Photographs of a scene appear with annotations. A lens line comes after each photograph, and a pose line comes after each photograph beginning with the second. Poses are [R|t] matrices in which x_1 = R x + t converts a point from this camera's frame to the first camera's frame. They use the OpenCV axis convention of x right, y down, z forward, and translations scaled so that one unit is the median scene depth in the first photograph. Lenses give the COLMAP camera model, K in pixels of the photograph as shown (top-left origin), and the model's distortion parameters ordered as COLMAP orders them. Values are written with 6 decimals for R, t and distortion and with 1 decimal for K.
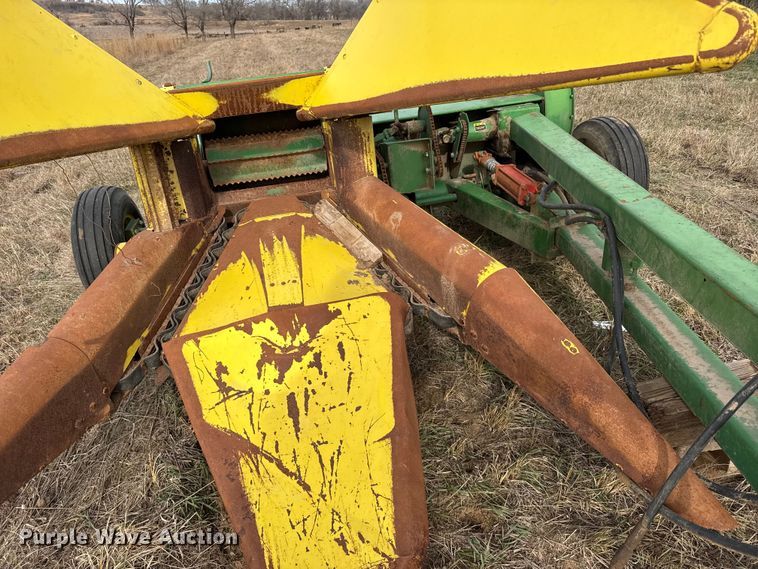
lens RADIAL K [[548.9, 0, 379.0], [0, 548.9, 284.5], [0, 0, 1]] dist [0.177849, -0.310917]
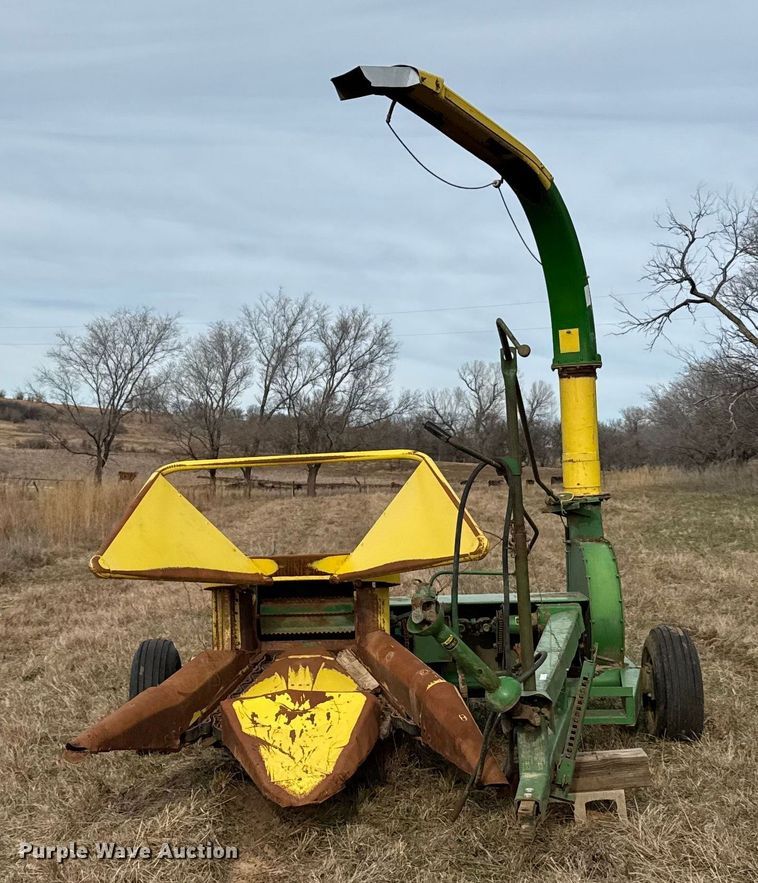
lens RADIAL K [[1500.2, 0, 379.0], [0, 1500.2, 441.5], [0, 0, 1]] dist [-0.076491, -0.069862]
pose [[0.980171, 0.059159, -0.189115, 0.787035], [-0.136425, 0.893649, -0.427527, 1.157468], [0.143711, 0.444849, 0.884000, -2.920630]]
